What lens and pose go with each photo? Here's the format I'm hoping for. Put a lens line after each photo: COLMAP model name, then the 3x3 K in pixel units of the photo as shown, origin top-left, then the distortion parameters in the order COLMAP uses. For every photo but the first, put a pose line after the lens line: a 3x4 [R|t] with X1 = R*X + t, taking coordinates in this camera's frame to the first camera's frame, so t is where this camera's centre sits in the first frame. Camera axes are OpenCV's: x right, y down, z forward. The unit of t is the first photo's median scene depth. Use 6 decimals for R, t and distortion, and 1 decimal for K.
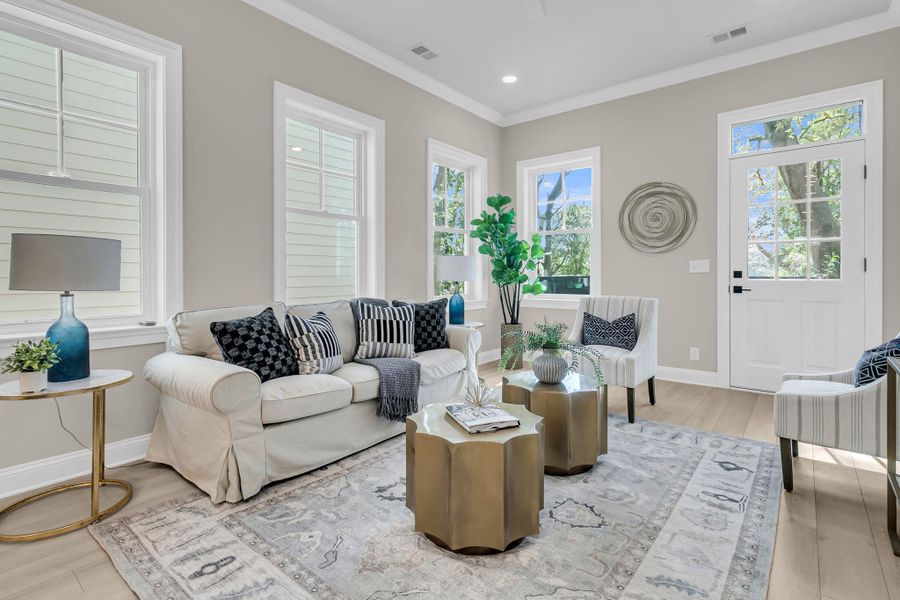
lens RADIAL K [[428.4, 0, 455.2], [0, 428.4, 276.4], [0, 0, 1]] dist [-0.000037, 0.000113]
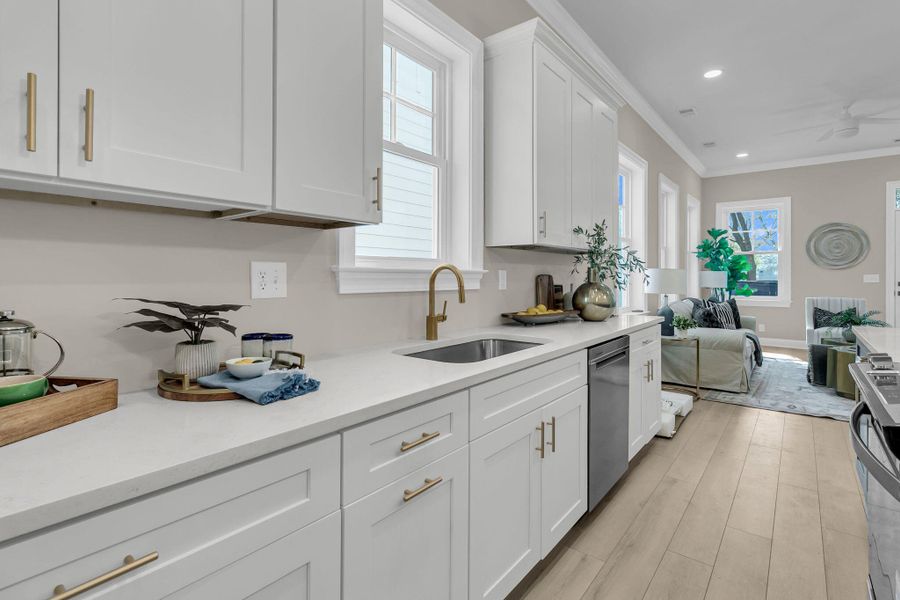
lens RADIAL K [[428.4, 0, 455.2], [0, 428.4, 276.4], [0, 0, 1]] dist [-0.000037, 0.000113]
pose [[0.999988, 0.004336, -0.002259, -0.975825], [-0.004342, 0.999987, -0.002670, -0.020953], [0.002247, 0.002680, 0.999994, -0.583398]]
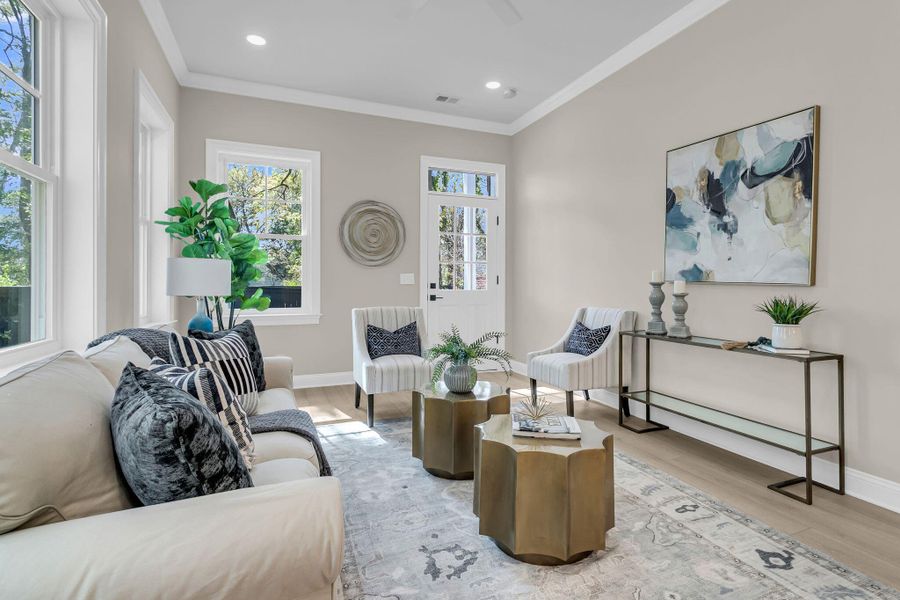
lens RADIAL K [[436.9, 0, 452.7], [0, 436.9, 285.8], [0, 0, 1]] dist [-0.002942, -0.000266]
pose [[0.483840, 0.000728, 0.875156, -0.440289], [-0.000130, 1.000000, -0.000760, -0.003974], [-0.875156, 0.000254, 0.483840, 0.315764]]
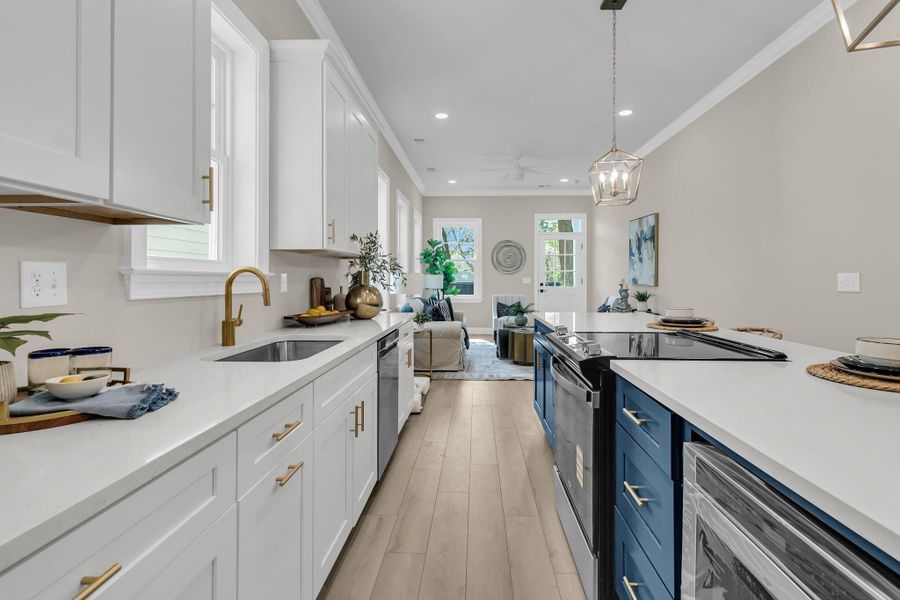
lens RADIAL K [[433.7, 0, 455.5], [0, 433.7, 278.7], [0, 0, 1]] dist [-0.002483, -0.000248]
pose [[0.810436, 0.004702, 0.585808, -1.078946], [-0.001509, 0.999981, -0.005940, -0.020577], [-0.585825, 0.003930, 0.810428, -0.621973]]
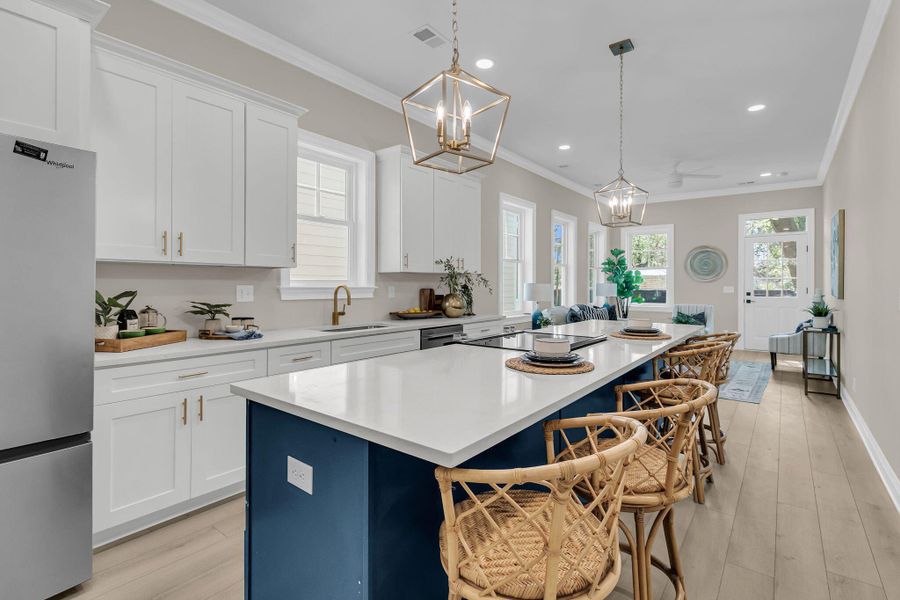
lens RADIAL K [[422.0, 0, 449.2], [0, 422.0, 281.7], [0, 0, 1]] dist [-0.010260, -0.000181]
pose [[0.999960, 0.006838, 0.005807, -0.770647], [-0.006788, 0.999939, -0.008662, -0.035244], [-0.005866, 0.008623, 0.999946, -0.982216]]
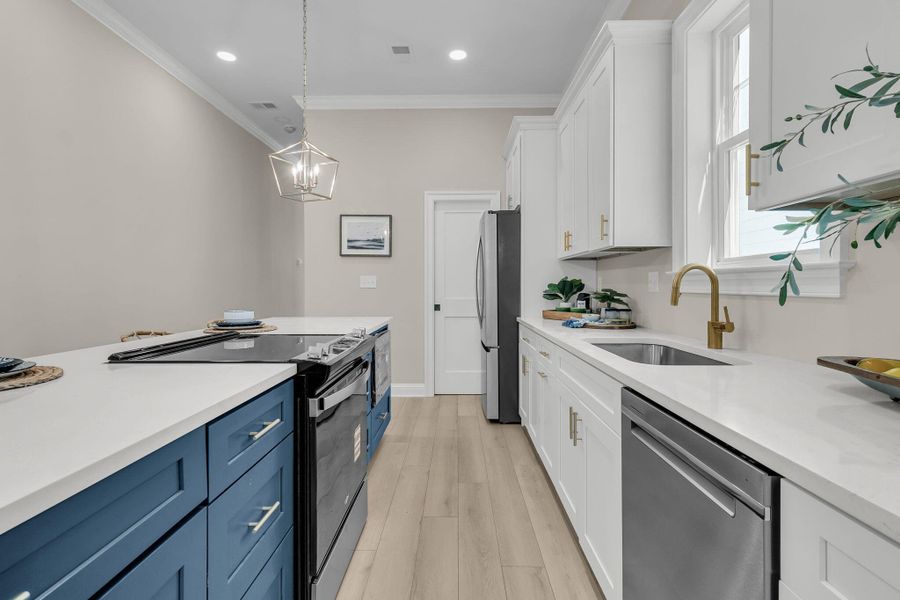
lens RADIAL K [[428.5, 0, 451.6], [0, 428.5, 283.1], [0, 0, 1]] dist [-0.000818, 0.000359]
pose [[-0.789025, 0.001070, -0.614360, -0.531051], [0.003143, 0.999992, -0.002296, -0.016124], [0.614353, -0.003742, -0.789022, 0.078708]]
